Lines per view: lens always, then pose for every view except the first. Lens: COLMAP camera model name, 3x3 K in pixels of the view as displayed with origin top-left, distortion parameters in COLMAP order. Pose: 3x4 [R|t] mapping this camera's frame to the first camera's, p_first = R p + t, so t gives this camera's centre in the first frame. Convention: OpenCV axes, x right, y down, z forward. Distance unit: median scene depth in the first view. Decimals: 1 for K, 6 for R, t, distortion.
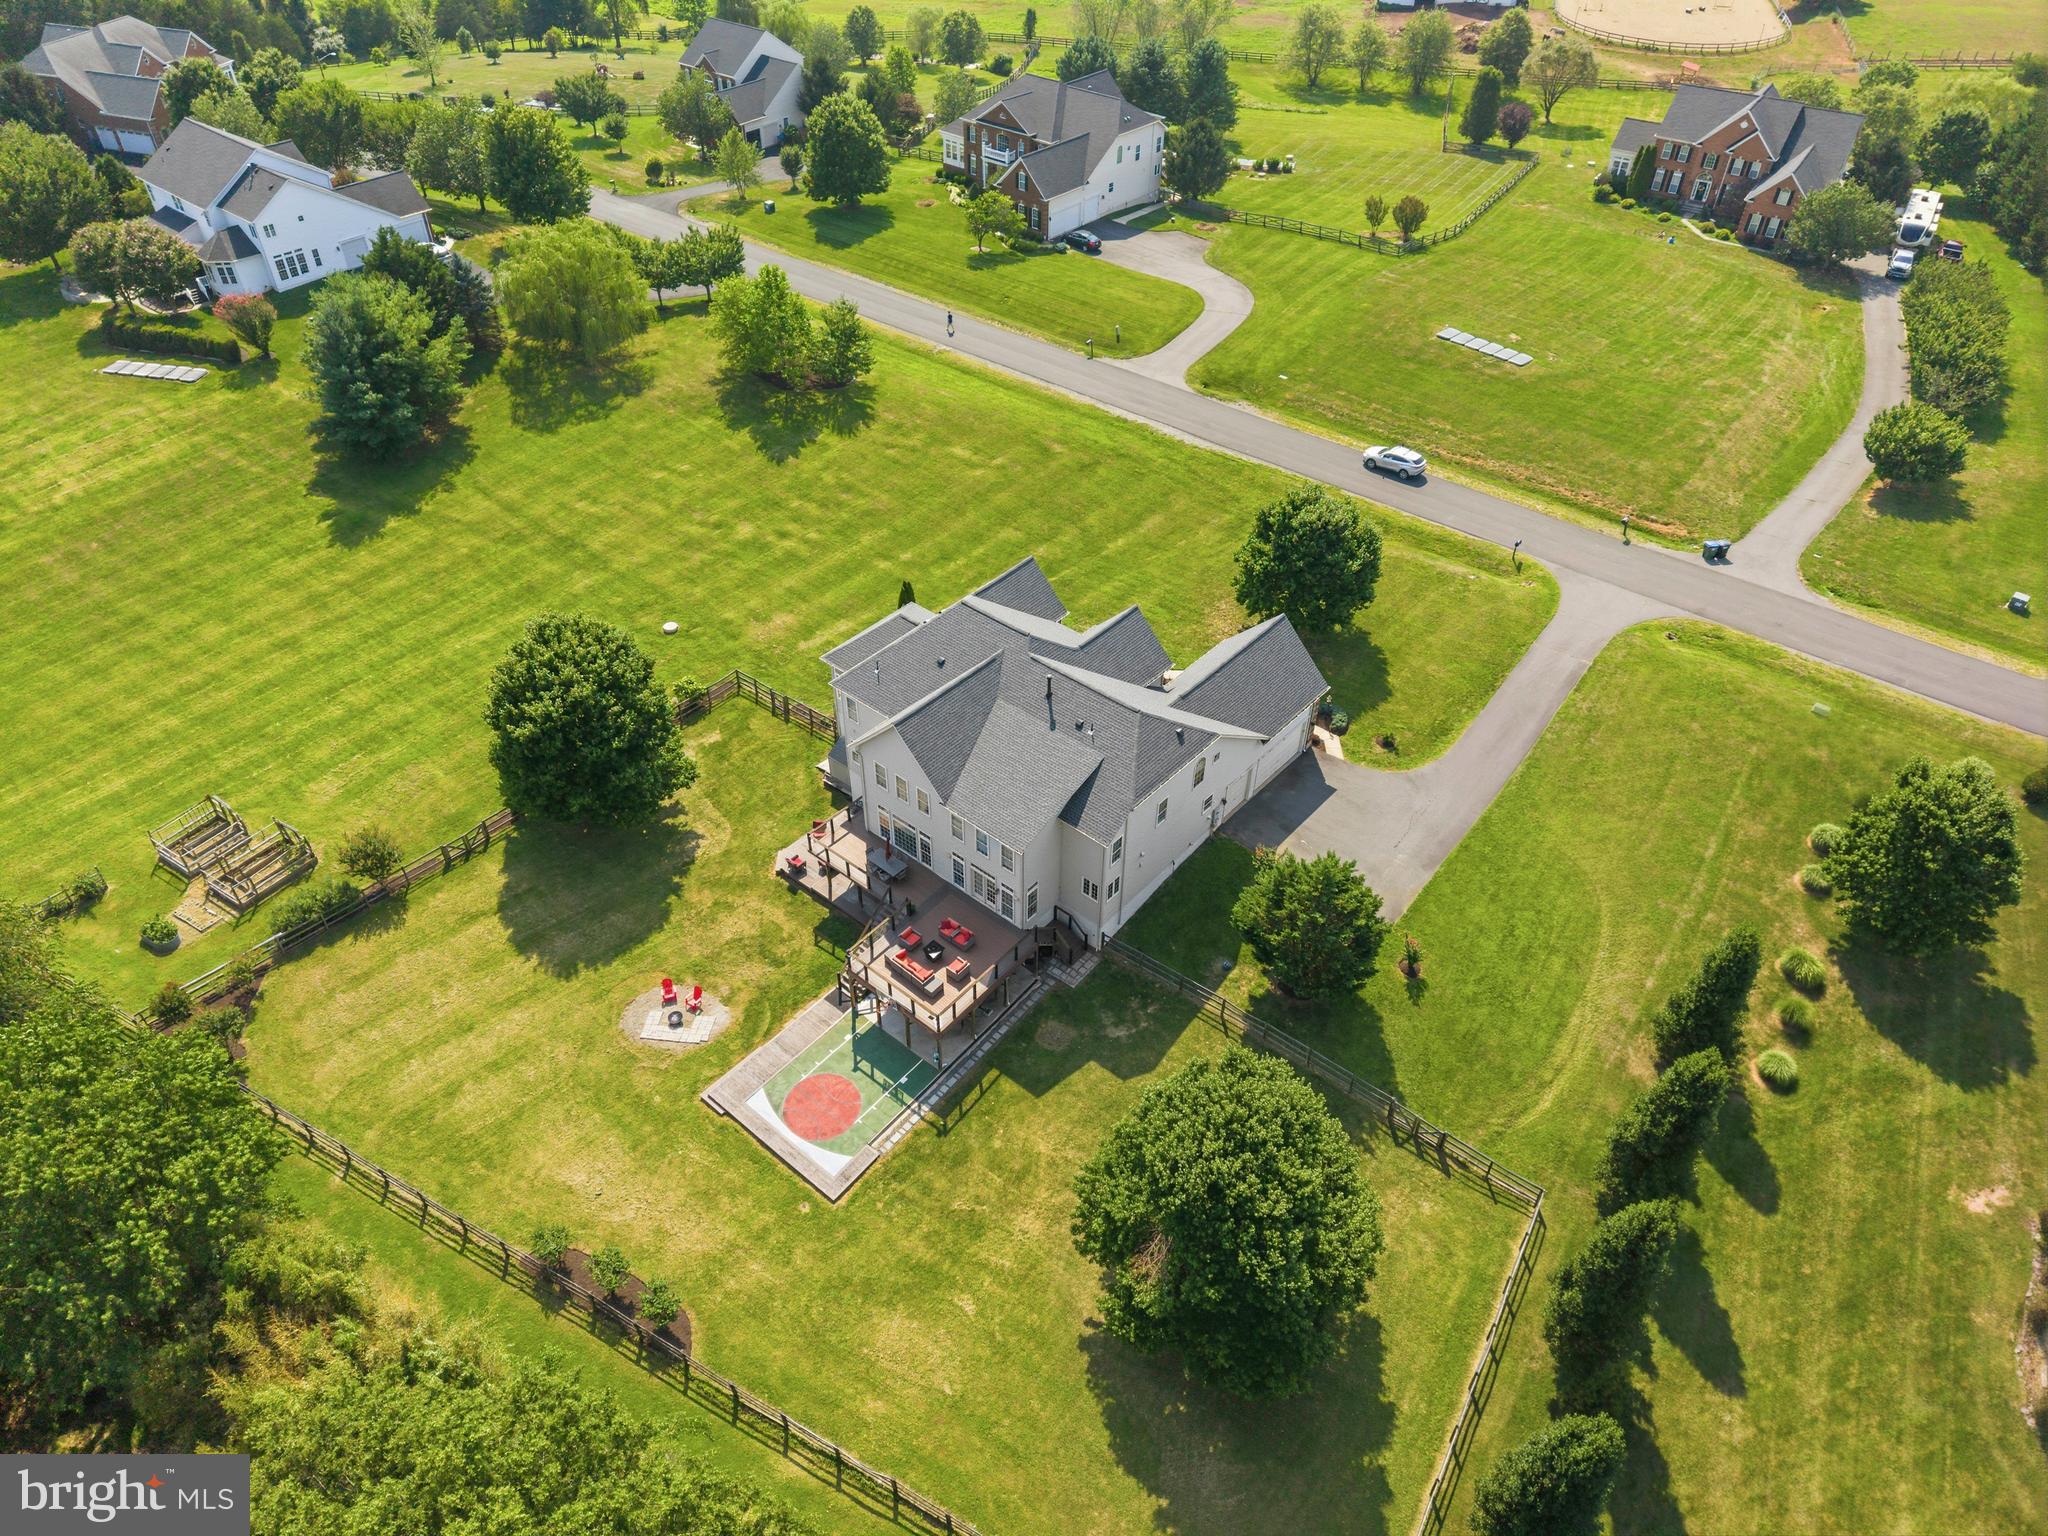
lens RADIAL K [[1370.0, 0, 1026.4], [0, 1370.0, 770.6], [0, 0, 1]] dist [0.066776, -0.086062]
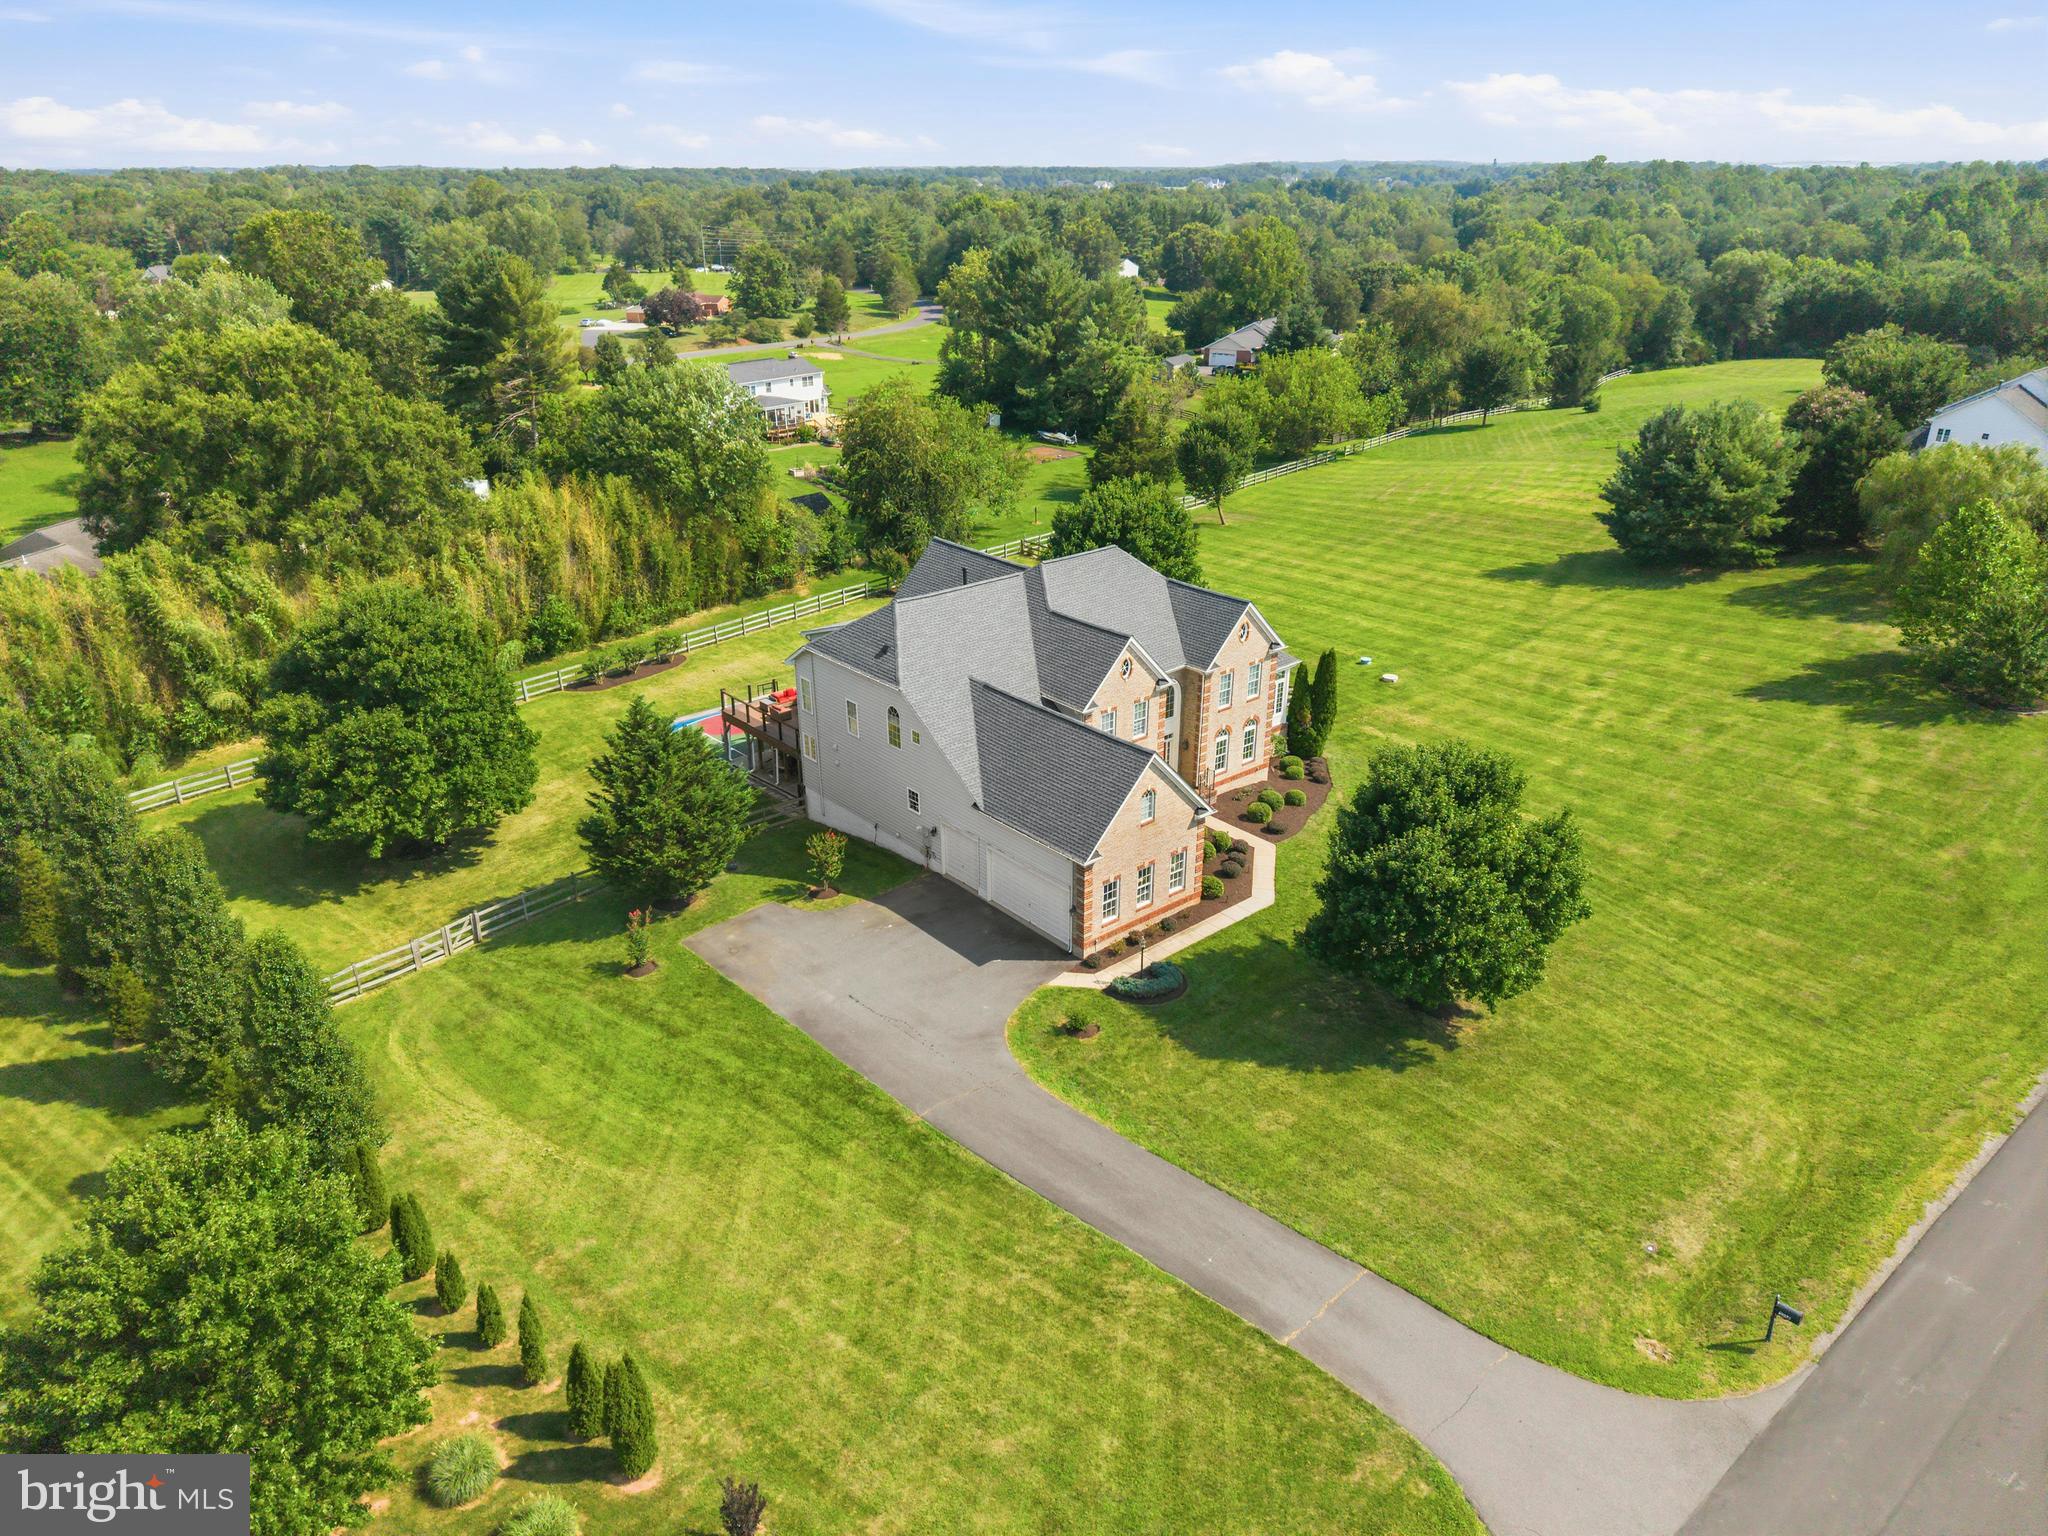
lens RADIAL K [[1379.3, 0, 1026.6], [0, 1379.3, 769.9], [0, 0, 1]] dist [0.009002, -0.002010]
pose [[-0.150505, 0.392406, -0.907395, 0.663268], [-0.650570, 0.651792, 0.389776, -0.270638], [0.744384, 0.648987, 0.157190, 0.716700]]
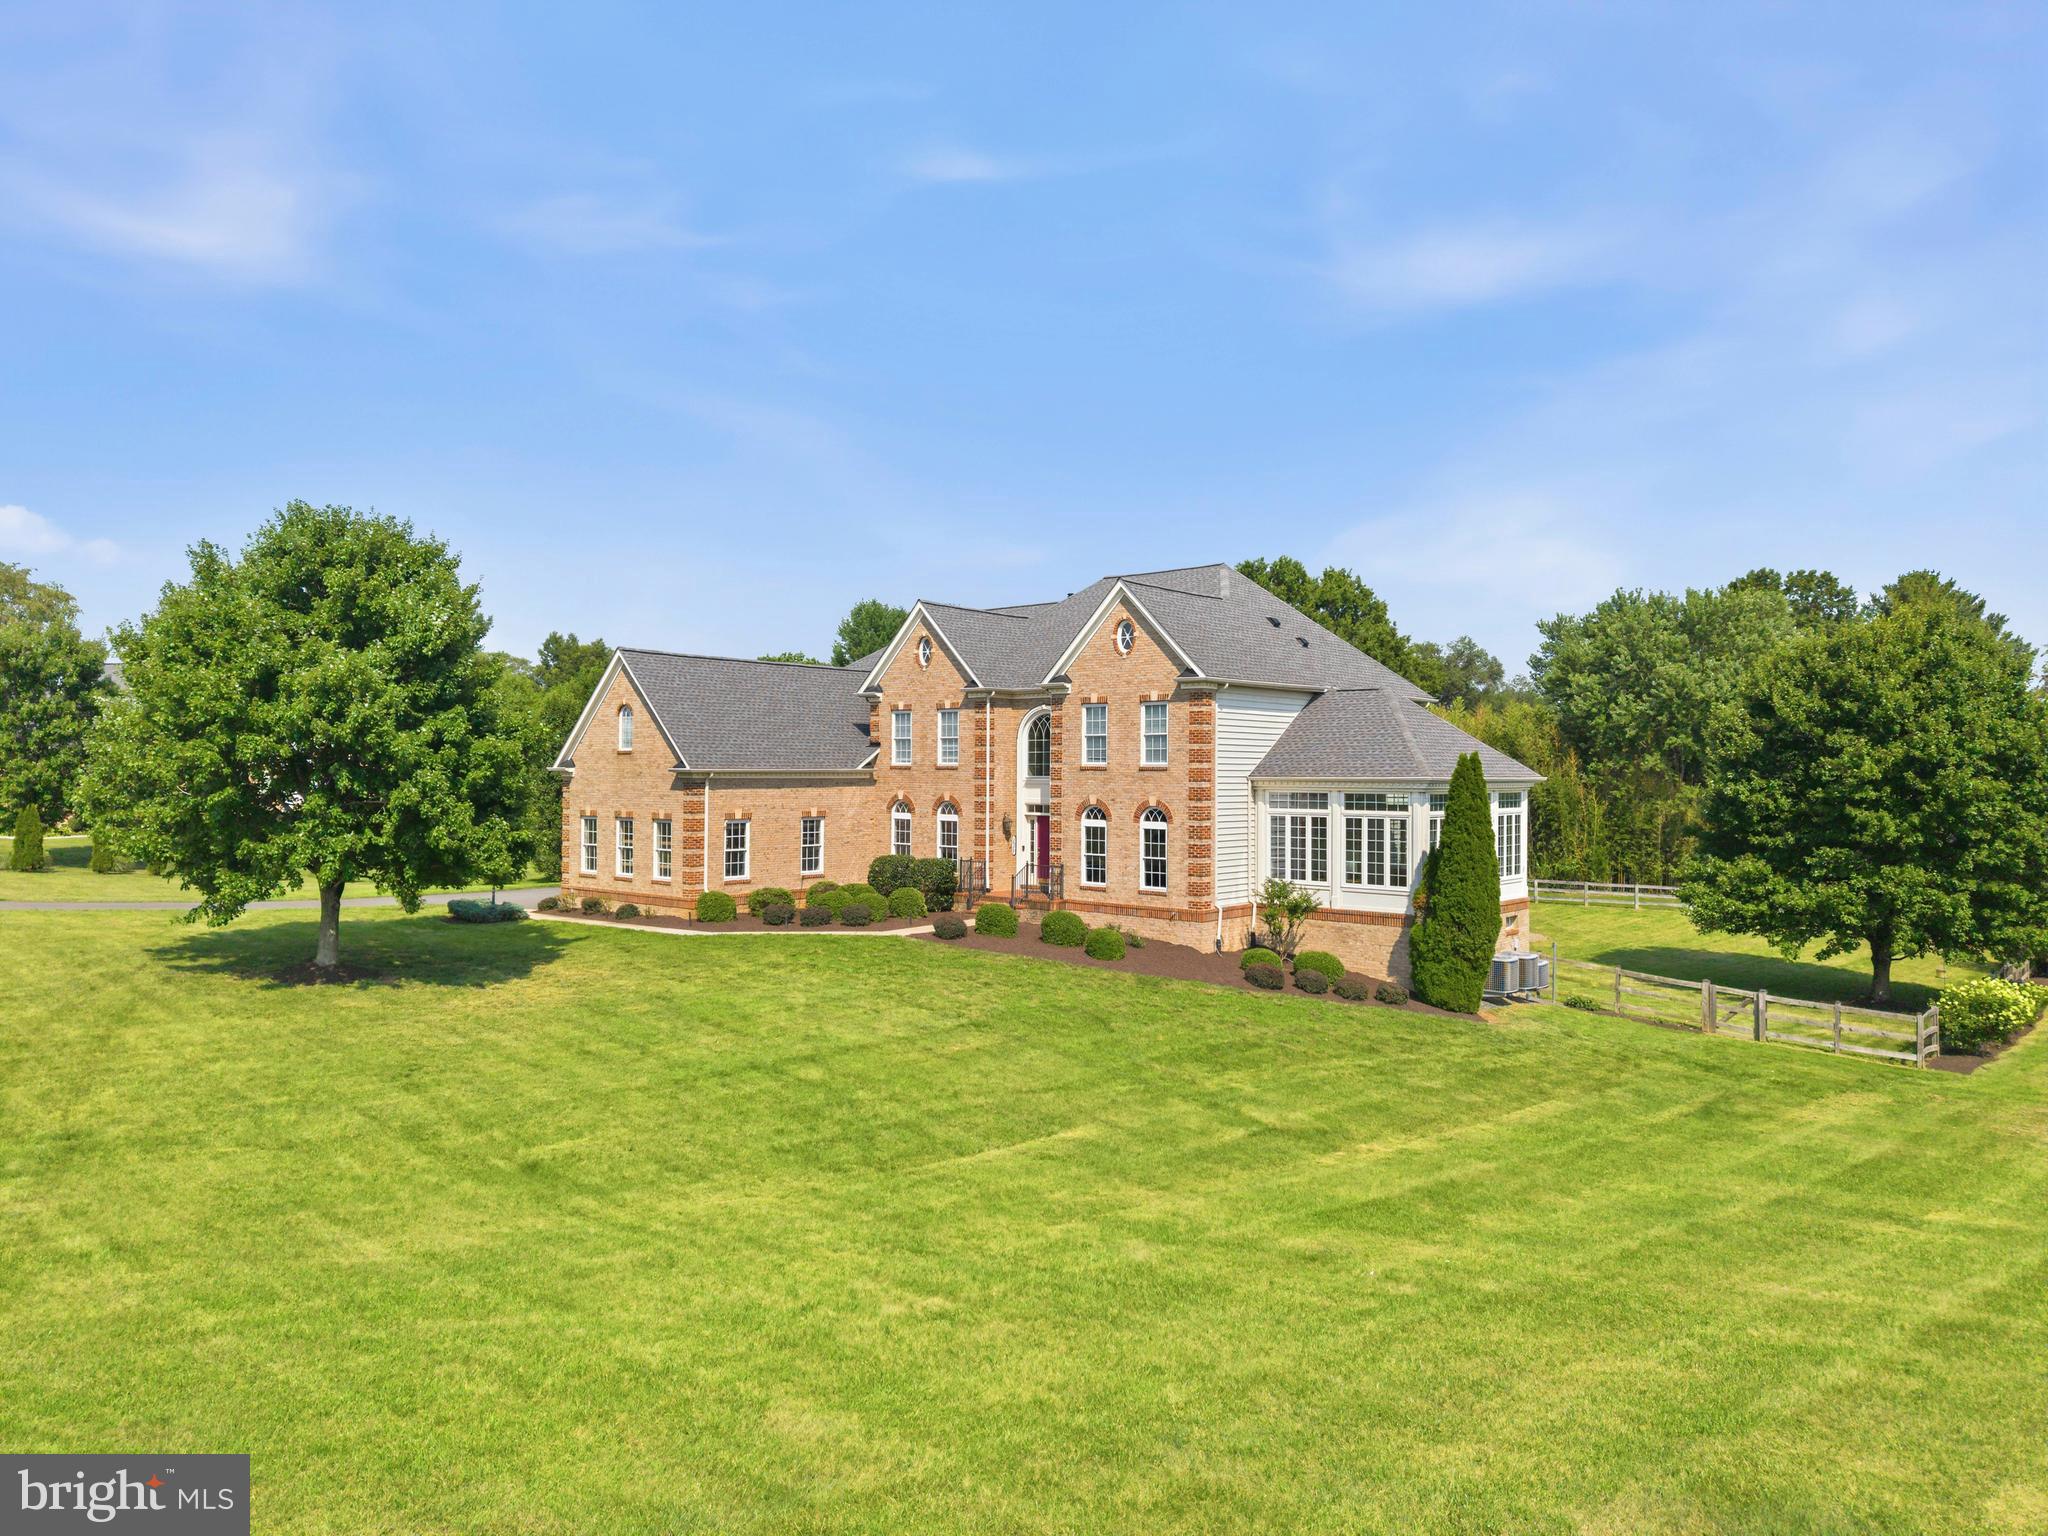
lens RADIAL K [[1381.7, 0, 1026.5], [0, 1381.7, 775.7], [0, 0, 1]] dist [0.038552, -0.045830]
pose [[-0.999923, -0.012344, 0.001347, 0.028096], [-0.008437, 0.754984, 0.655689, -0.348203], [-0.009111, 0.655627, -0.755030, 1.185780]]
